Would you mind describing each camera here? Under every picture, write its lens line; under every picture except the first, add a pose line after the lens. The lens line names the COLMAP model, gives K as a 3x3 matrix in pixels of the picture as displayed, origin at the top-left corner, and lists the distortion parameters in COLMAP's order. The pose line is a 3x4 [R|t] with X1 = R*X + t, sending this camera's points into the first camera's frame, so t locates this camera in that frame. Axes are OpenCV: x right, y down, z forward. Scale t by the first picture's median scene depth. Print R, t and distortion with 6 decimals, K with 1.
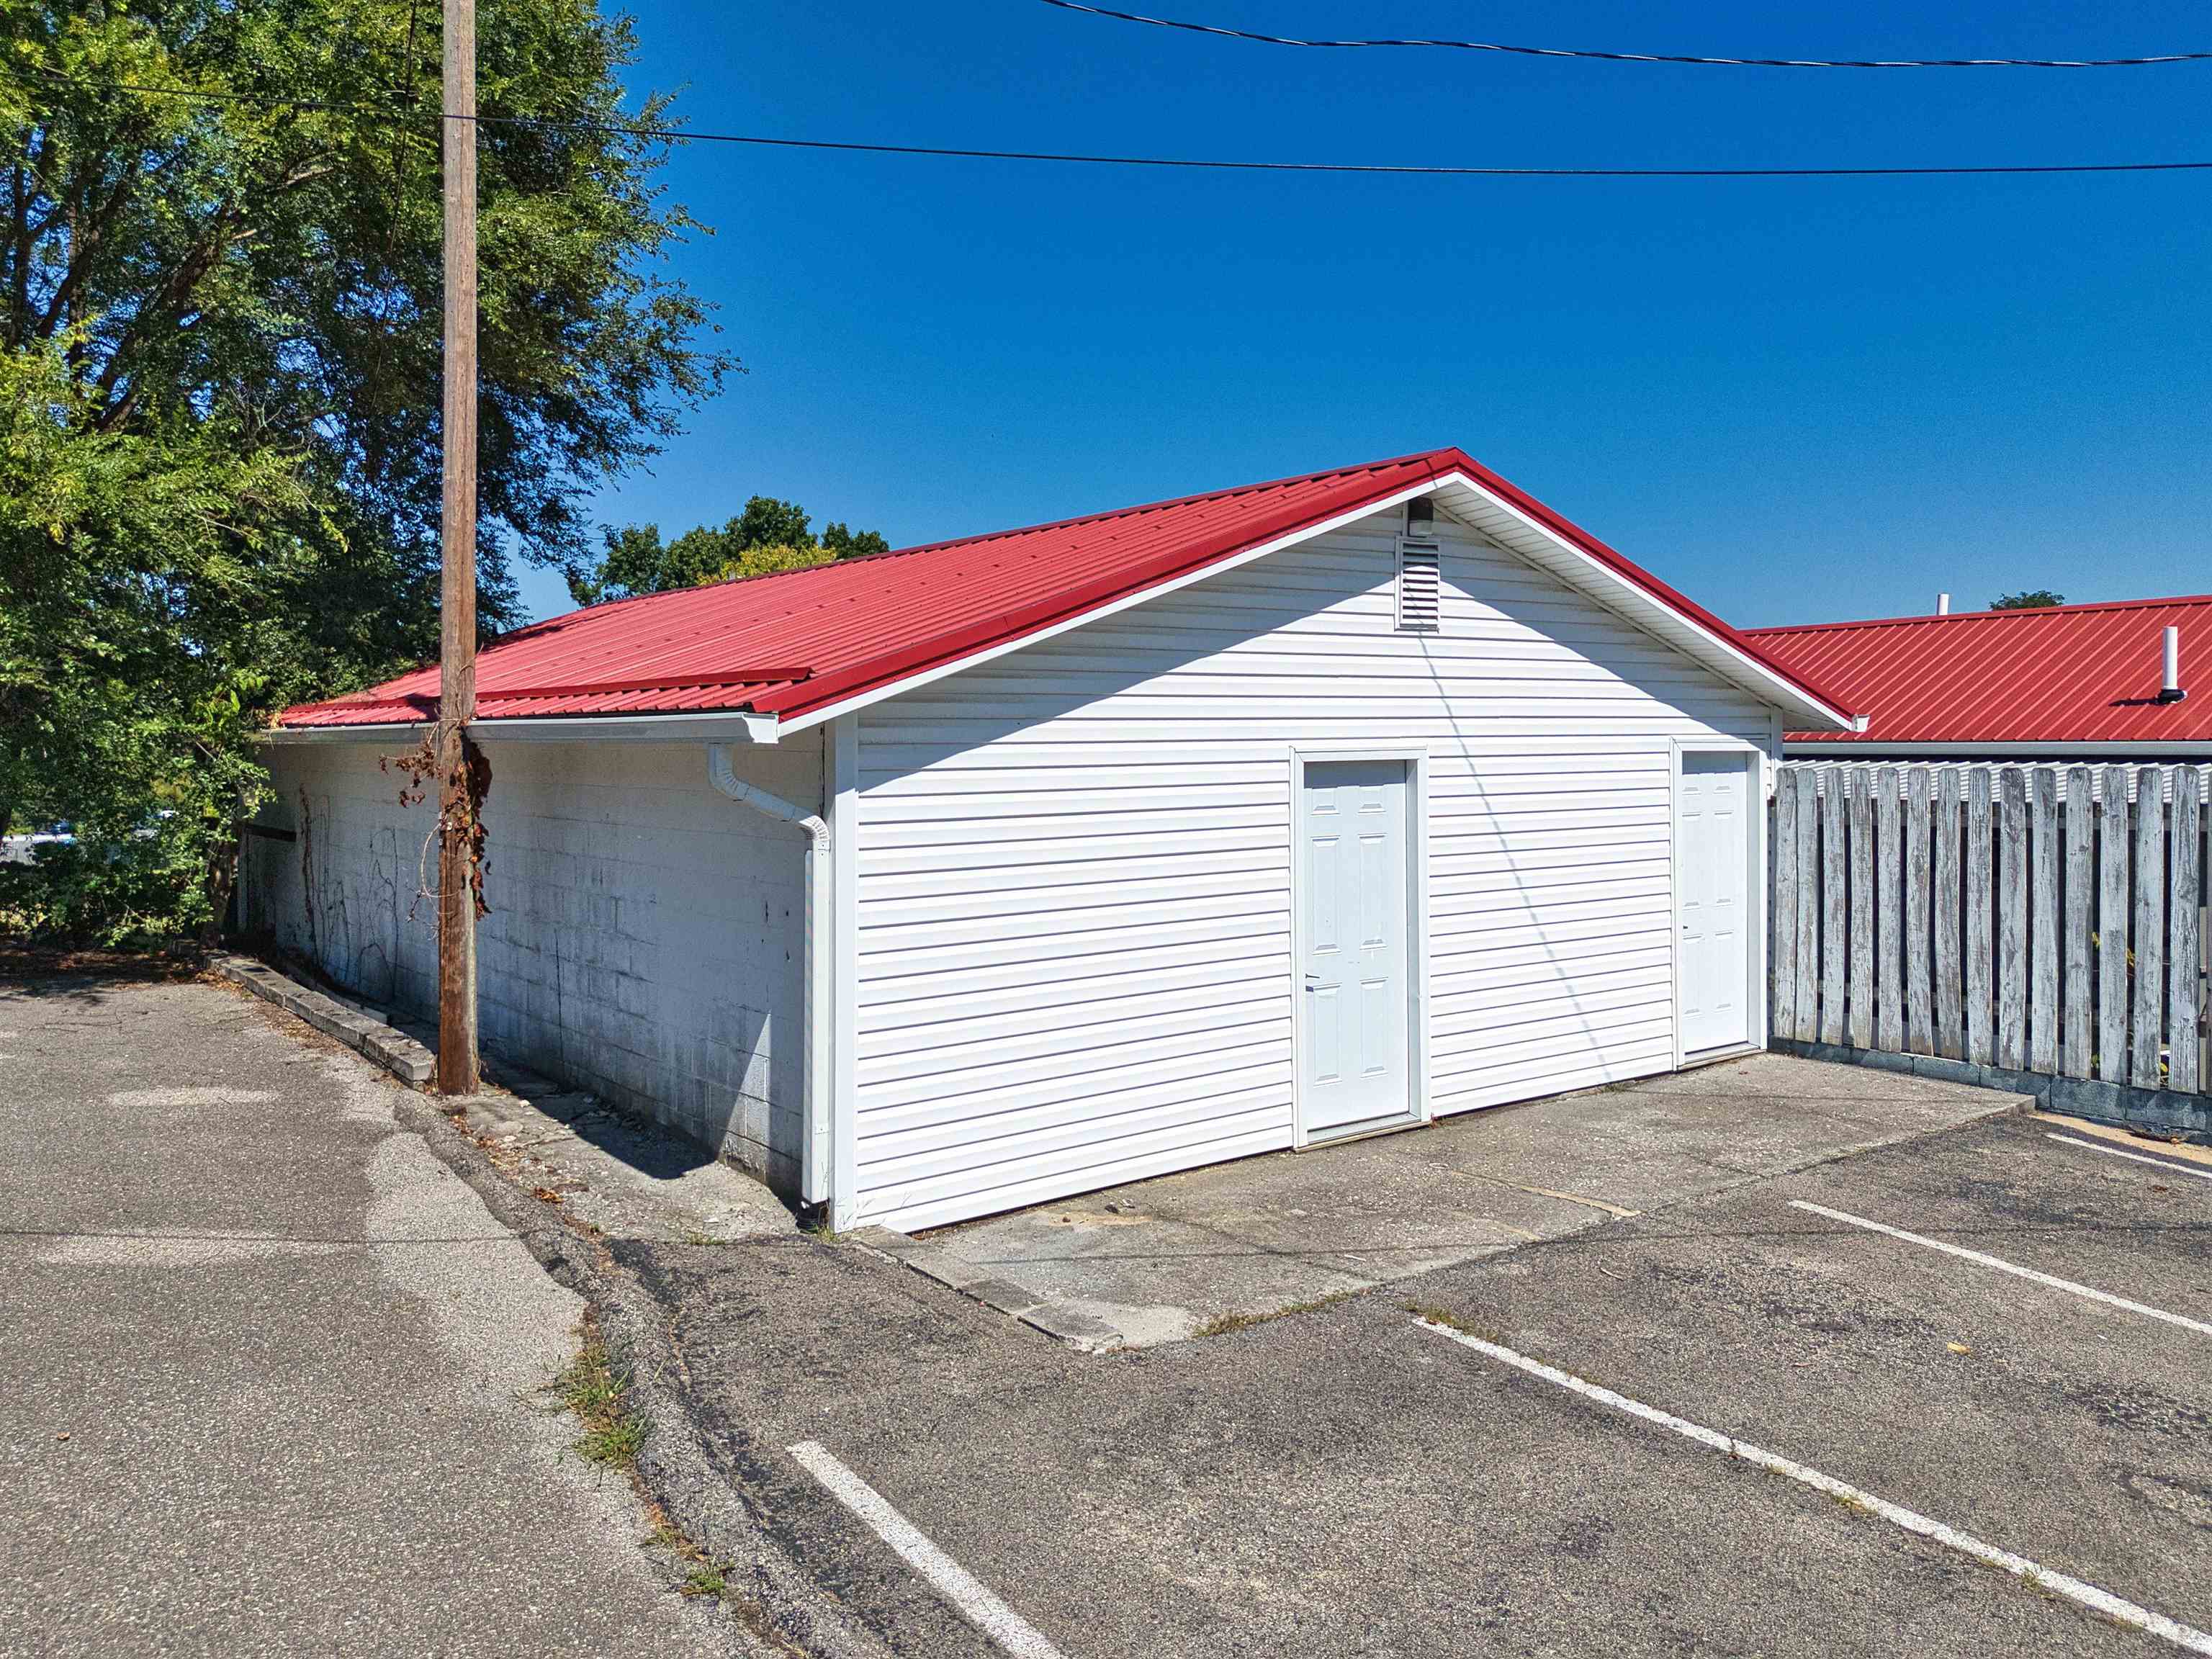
lens RADIAL K [[1582.3, 0, 1261.6], [0, 1582.3, 806.0], [0, 0, 1]] dist [0.011014, 0.001866]
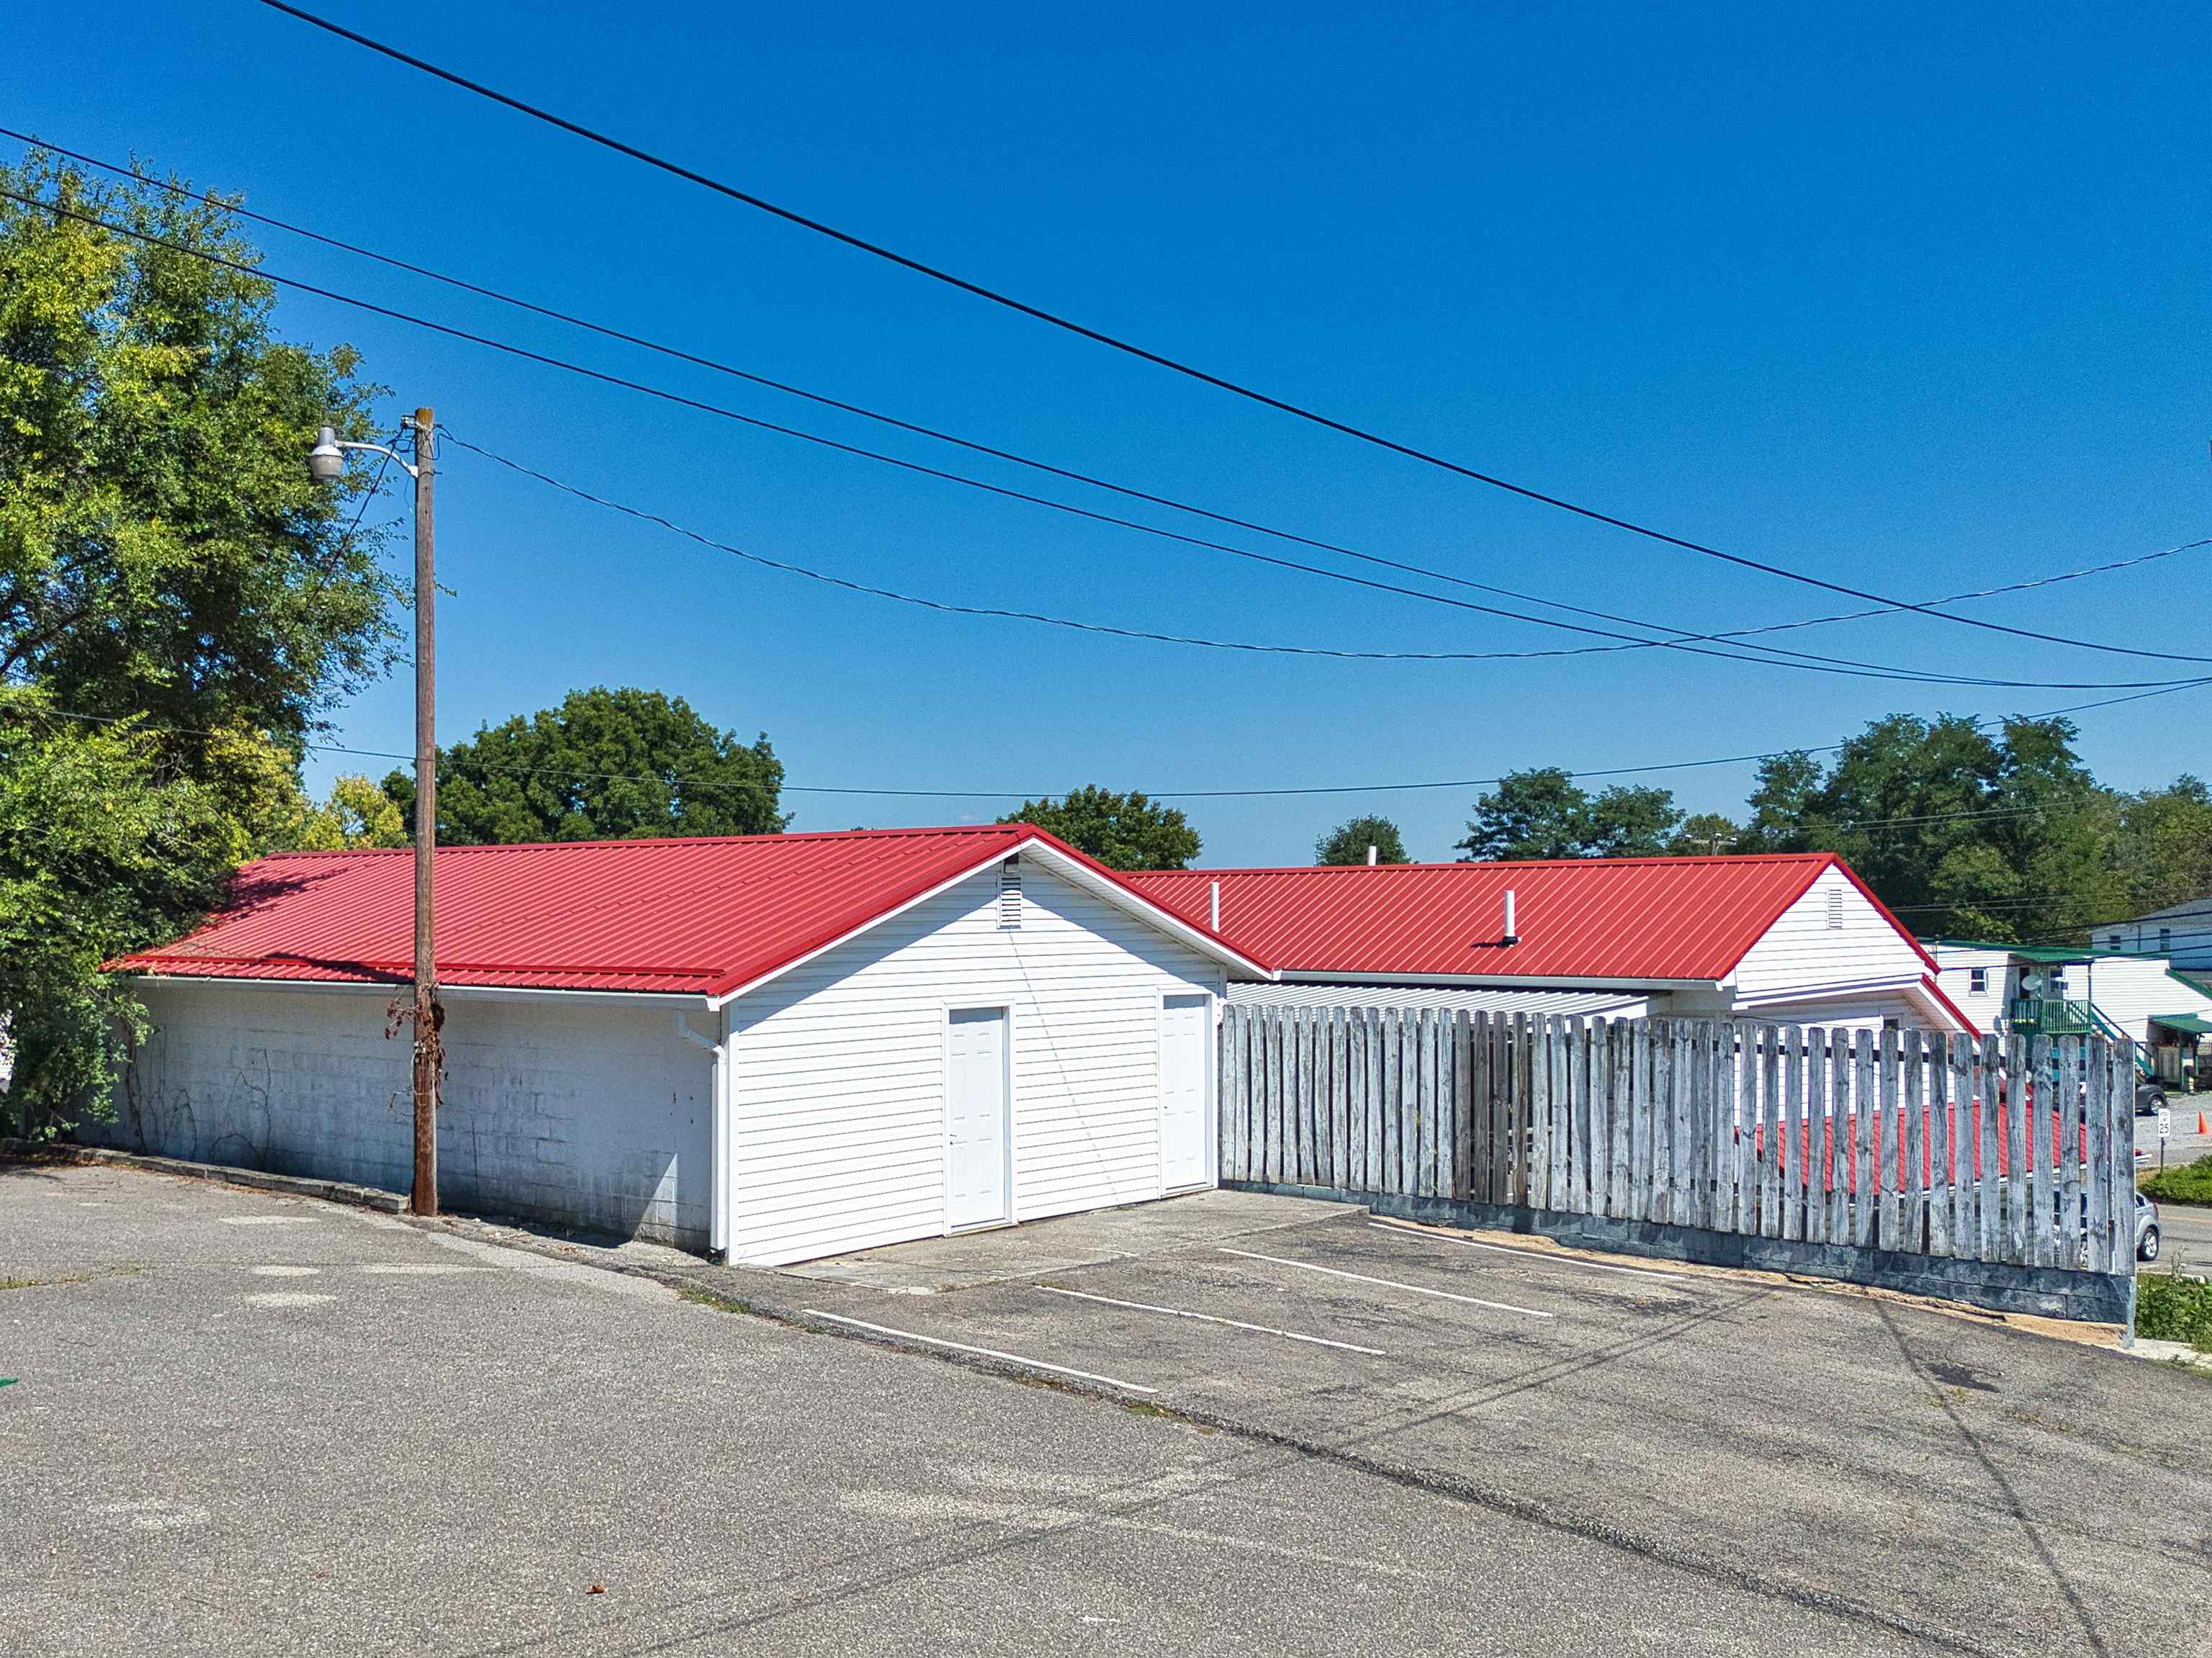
lens RADIAL K [[1550.1, 0, 1103.3], [0, 1550.1, 886.7], [0, 0, 1]] dist [0.002928, 0.002960]
pose [[0.976964, 0.015798, 0.212821, -0.151314], [0.001414, 0.996755, -0.080479, -0.022164], [-0.213401, 0.078926, 0.973771, -0.613175]]
